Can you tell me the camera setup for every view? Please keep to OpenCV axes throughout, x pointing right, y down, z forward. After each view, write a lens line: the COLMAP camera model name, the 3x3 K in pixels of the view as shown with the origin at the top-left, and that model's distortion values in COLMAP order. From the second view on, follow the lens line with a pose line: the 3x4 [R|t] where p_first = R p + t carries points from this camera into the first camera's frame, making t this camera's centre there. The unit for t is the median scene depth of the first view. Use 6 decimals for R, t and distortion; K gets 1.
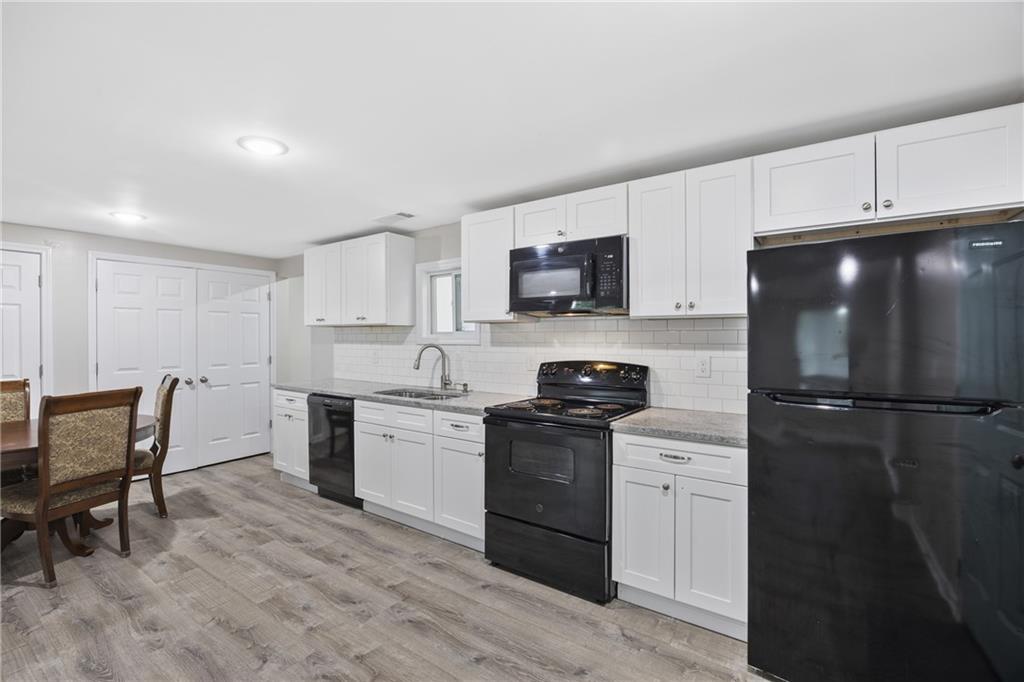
lens RADIAL K [[447.8, 0, 515.6], [0, 447.8, 336.7], [0, 0, 1]] dist [-0.016176, 0.000298]
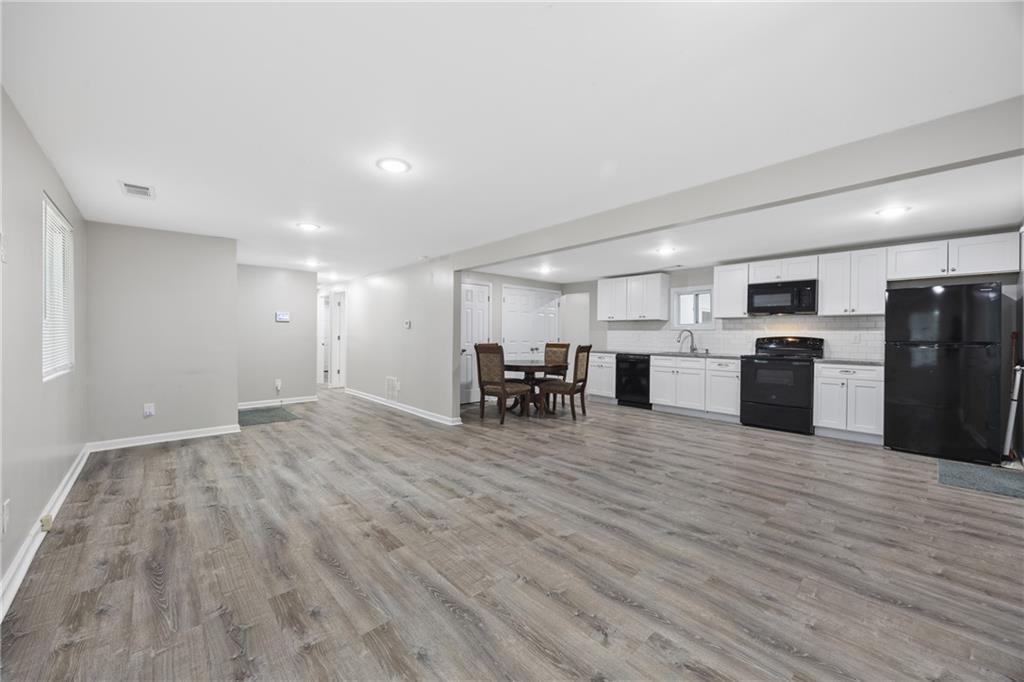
lens RADIAL K [[393.7, 0, 512.5], [0, 393.7, 340.4], [0, 0, 1]] dist [-0.003956, 0.000586]
pose [[0.976416, 0.014344, -0.215422, -0.645166], [-0.011522, 0.999831, 0.014349, 0.056090], [0.215591, -0.011528, 0.976416, -0.994172]]
